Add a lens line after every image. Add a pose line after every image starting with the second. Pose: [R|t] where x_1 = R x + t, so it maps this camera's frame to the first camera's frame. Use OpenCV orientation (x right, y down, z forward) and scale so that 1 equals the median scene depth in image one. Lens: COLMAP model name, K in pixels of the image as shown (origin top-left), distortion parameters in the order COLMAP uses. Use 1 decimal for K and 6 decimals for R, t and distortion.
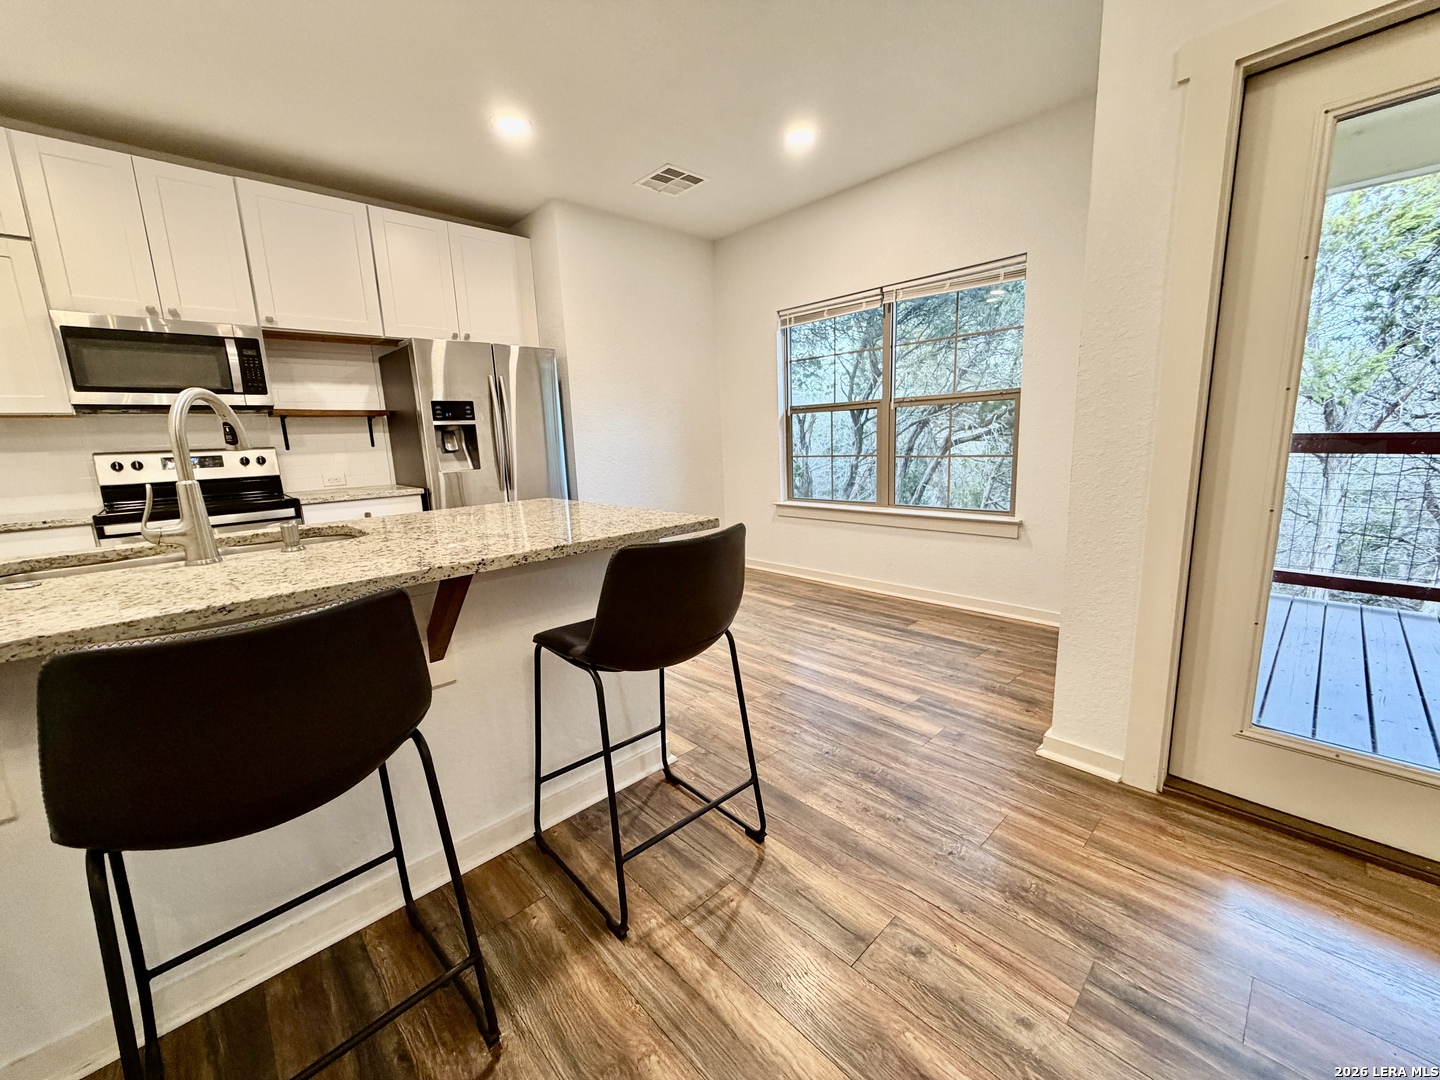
lens RADIAL K [[573.3, 0, 714.4], [0, 573.3, 539.3], [0, 0, 1]] dist [-0.001105, 0.000082]
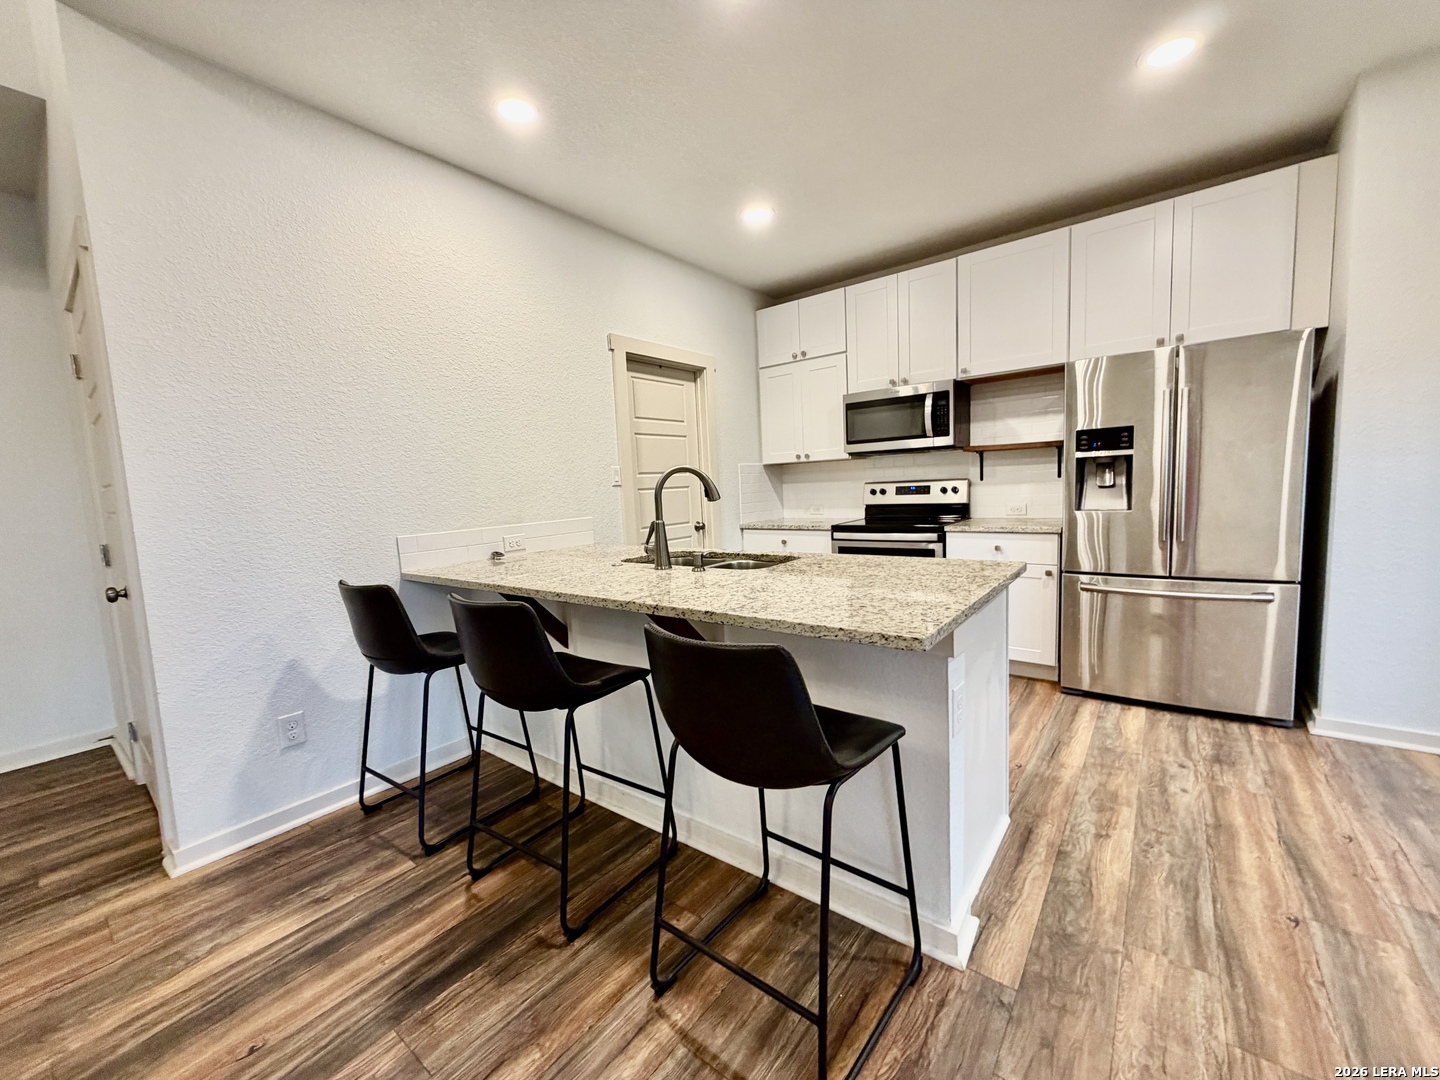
lens RADIAL K [[573.3, 0, 714.4], [0, 573.3, 539.3], [0, 0, 1]] dist [-0.001105, 0.000082]
pose [[0.153755, 0.126054, -0.980035, 0.342032], [-0.135982, 0.985092, 0.105371, -0.106232], [0.978707, 0.117066, 0.168604, 0.369339]]
